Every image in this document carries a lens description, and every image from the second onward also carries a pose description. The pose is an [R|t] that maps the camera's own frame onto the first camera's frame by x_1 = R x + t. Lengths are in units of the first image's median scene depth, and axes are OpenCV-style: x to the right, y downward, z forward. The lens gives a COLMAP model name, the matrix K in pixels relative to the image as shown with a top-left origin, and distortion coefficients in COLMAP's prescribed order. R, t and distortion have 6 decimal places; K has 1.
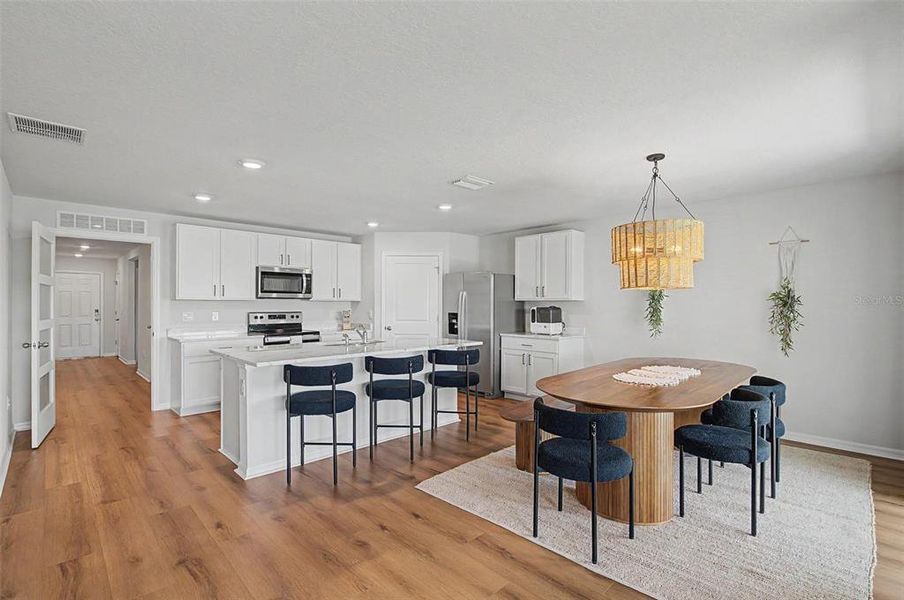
lens RADIAL K [[417.9, 0, 451.1], [0, 417.9, 302.4], [0, 0, 1]] dist [0.000060, -0.000166]
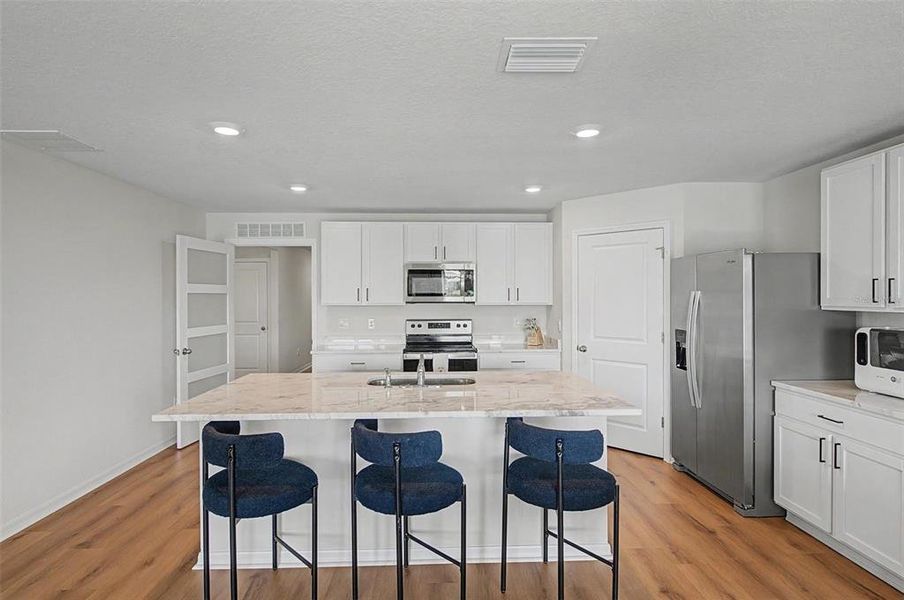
lens RADIAL K [[466.0, 0, 452.3], [0, 466.0, 296.7], [0, 0, 1]] dist [0.000082, -0.000035]
pose [[0.743021, -0.003032, -0.669261, 0.206183], [0.006596, 0.999974, 0.002792, -0.023985], [0.669236, -0.006489, 0.743022, 0.386387]]
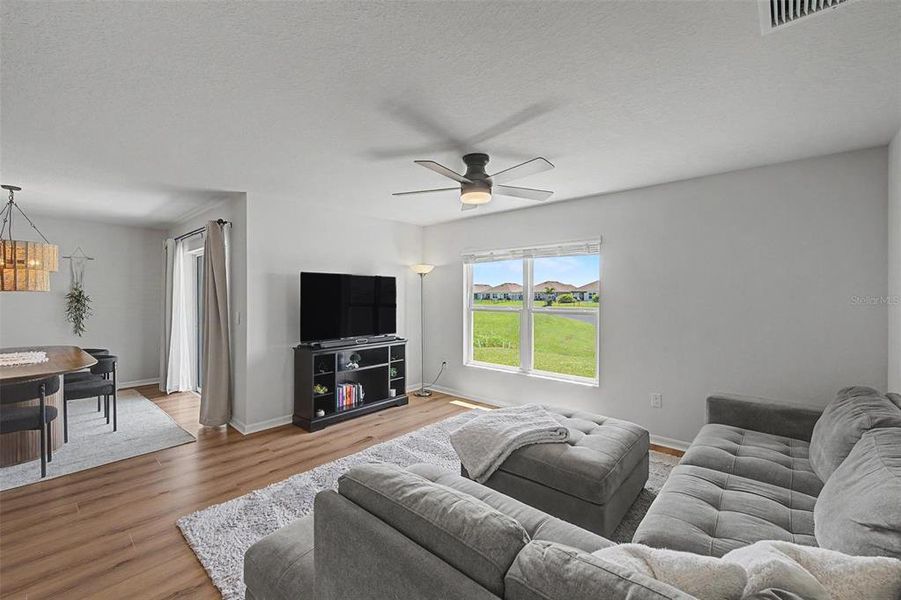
lens RADIAL K [[365.8, 0, 443.9], [0, 365.8, 297.3], [0, 0, 1]] dist [-0.000493, -0.000311]
pose [[-0.068888, -0.006408, 0.997604, -0.394522], [-0.005120, 0.999968, 0.006069, -0.016205], [-0.997611, -0.004690, -0.068919, -0.129871]]
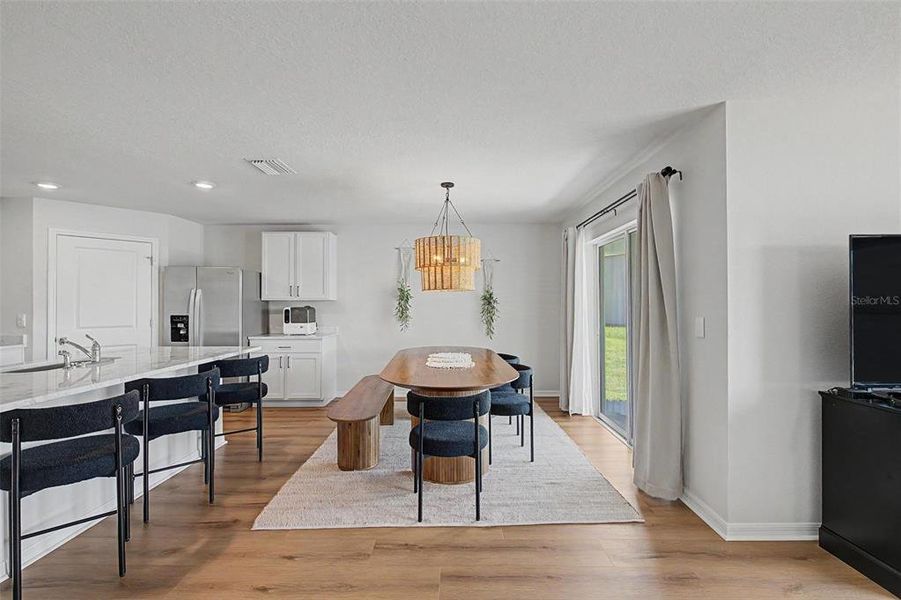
lens RADIAL K [[396.2, 0, 450.5], [0, 396.2, 300.0], [0, 0, 1]] dist [-0.001263, -0.000476]
pose [[0.700628, 0.002483, 0.713522, -0.191169], [0.001847, 0.999984, -0.005294, 0.000485], [-0.713524, 0.005027, 0.700612, 0.096217]]
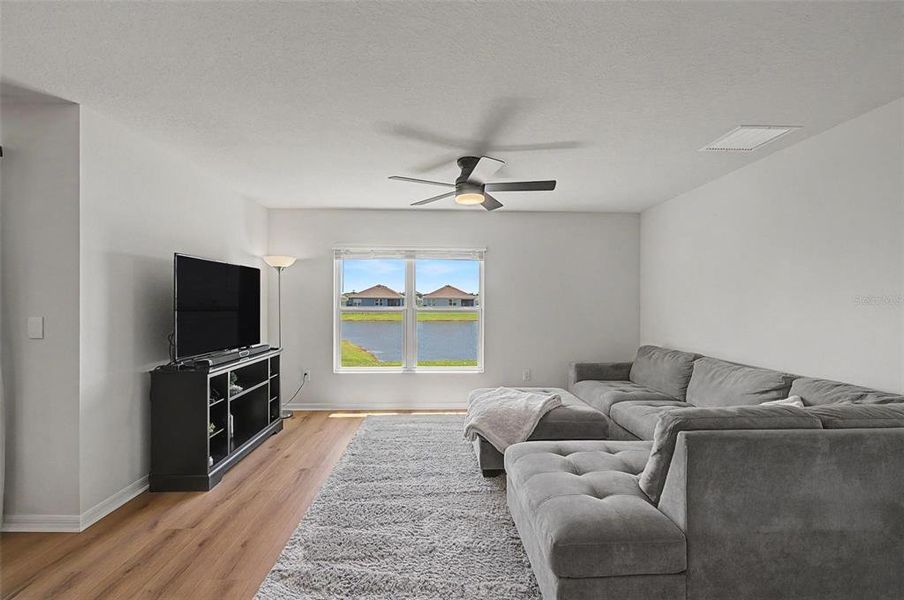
lens RADIAL K [[389.1, 0, 448.4], [0, 389.1, 305.6], [0, 0, 1]] dist [-0.003345, -0.000537]
pose [[-0.739497, -0.008354, 0.673108, -0.260182], [-0.006303, 0.999965, 0.005487, 0.001371], [-0.673130, -0.000185, -0.739524, 0.213166]]
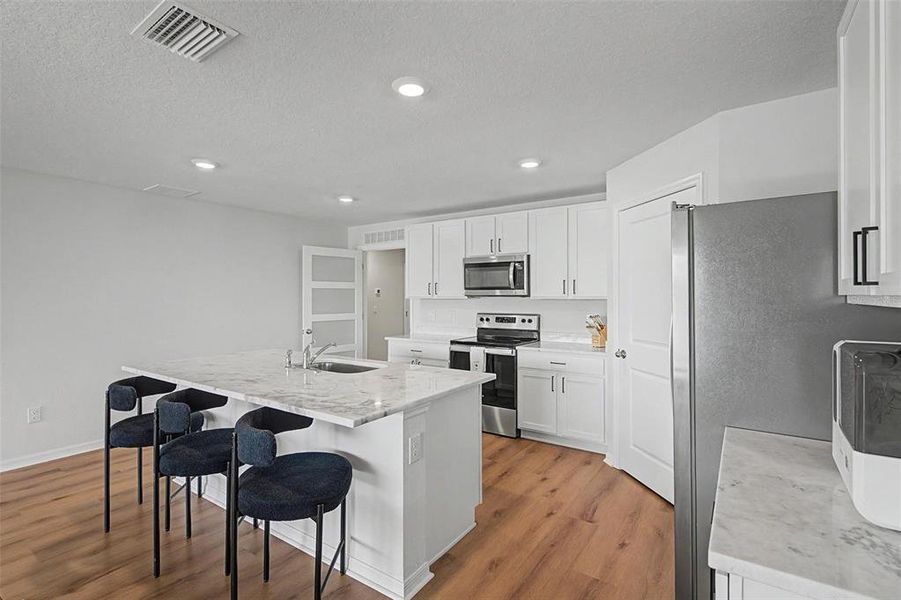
lens RADIAL K [[422.2, 0, 450.5], [0, 422.2, 300.0], [0, 0, 1]] dist [-0.000155, -0.000058]
pose [[0.197330, 0.005117, -0.980324, 0.352857], [0.005509, 0.999965, 0.006328, -0.008275], [0.980322, -0.006649, 0.197295, 0.797336]]
